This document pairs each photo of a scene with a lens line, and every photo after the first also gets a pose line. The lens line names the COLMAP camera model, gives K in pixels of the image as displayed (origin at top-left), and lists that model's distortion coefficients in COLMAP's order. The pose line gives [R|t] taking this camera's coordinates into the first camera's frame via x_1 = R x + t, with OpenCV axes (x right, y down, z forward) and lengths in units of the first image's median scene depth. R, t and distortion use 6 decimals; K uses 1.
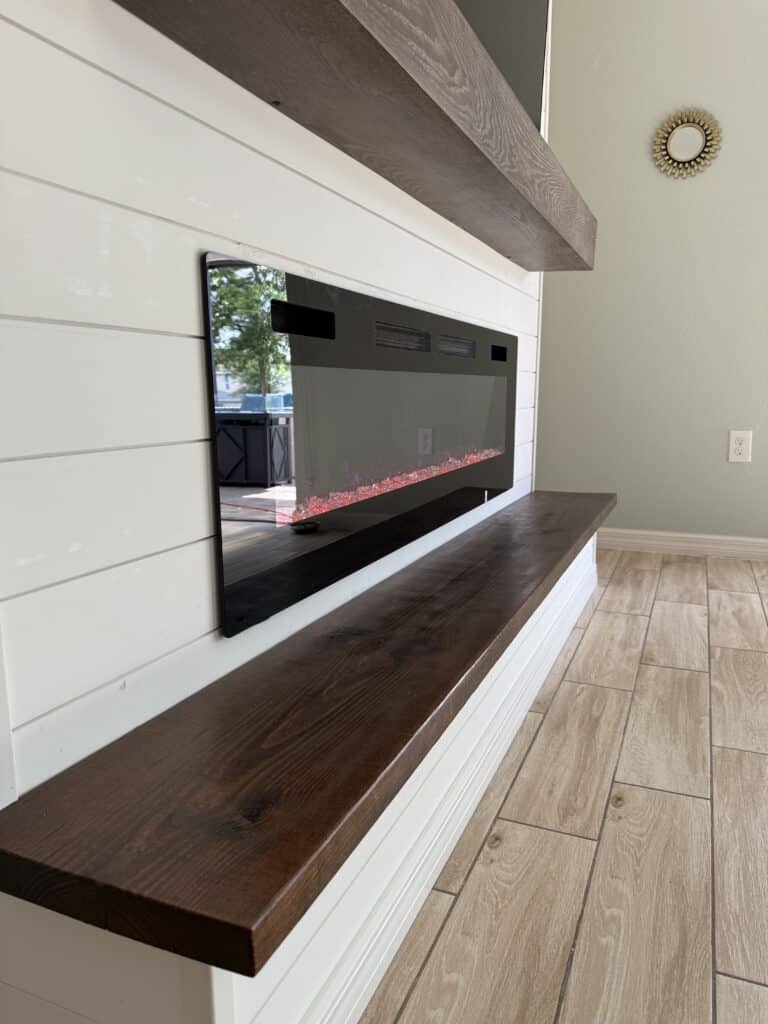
lens RADIAL K [[724.1, 0, 387.6], [0, 724.1, 516.3], [0, 0, 1]] dist [0.021685, -0.025015]
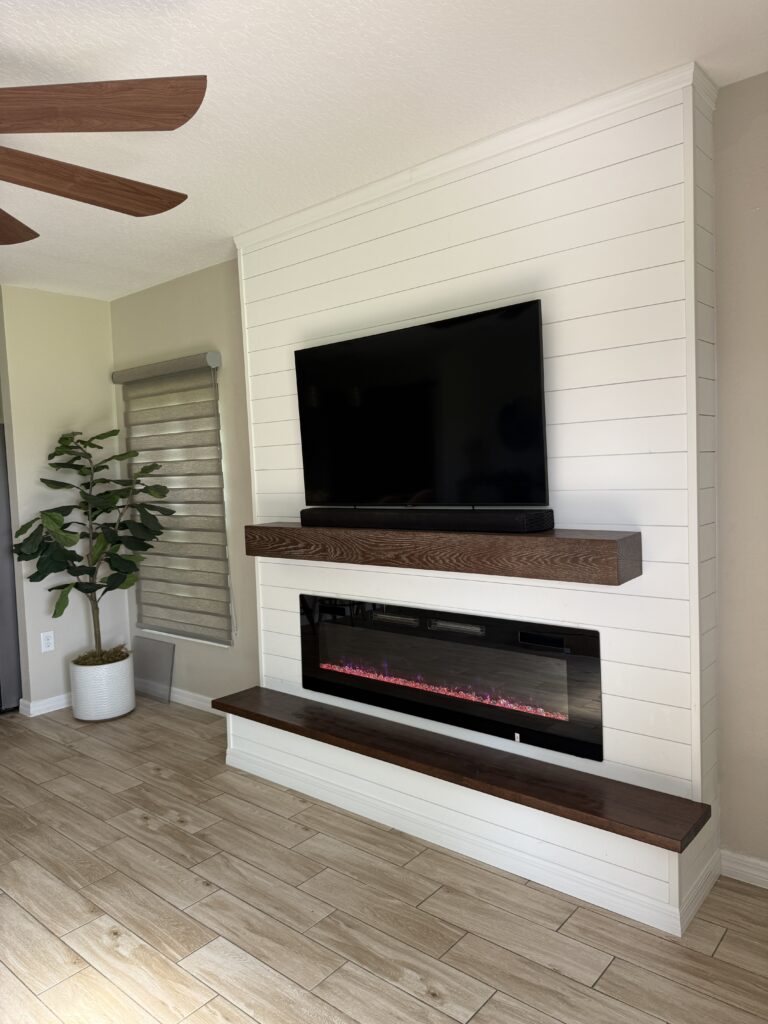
lens RADIAL K [[724.1, 0, 388.5], [0, 724.1, 512.3], [0, 0, 1]] dist [0.021685, -0.025015]
pose [[-0.290299, 0.070853, -0.954309, 1.957440], [-0.127942, 0.985428, 0.112083, -0.750339], [0.948345, 0.154634, -0.277003, 1.408744]]
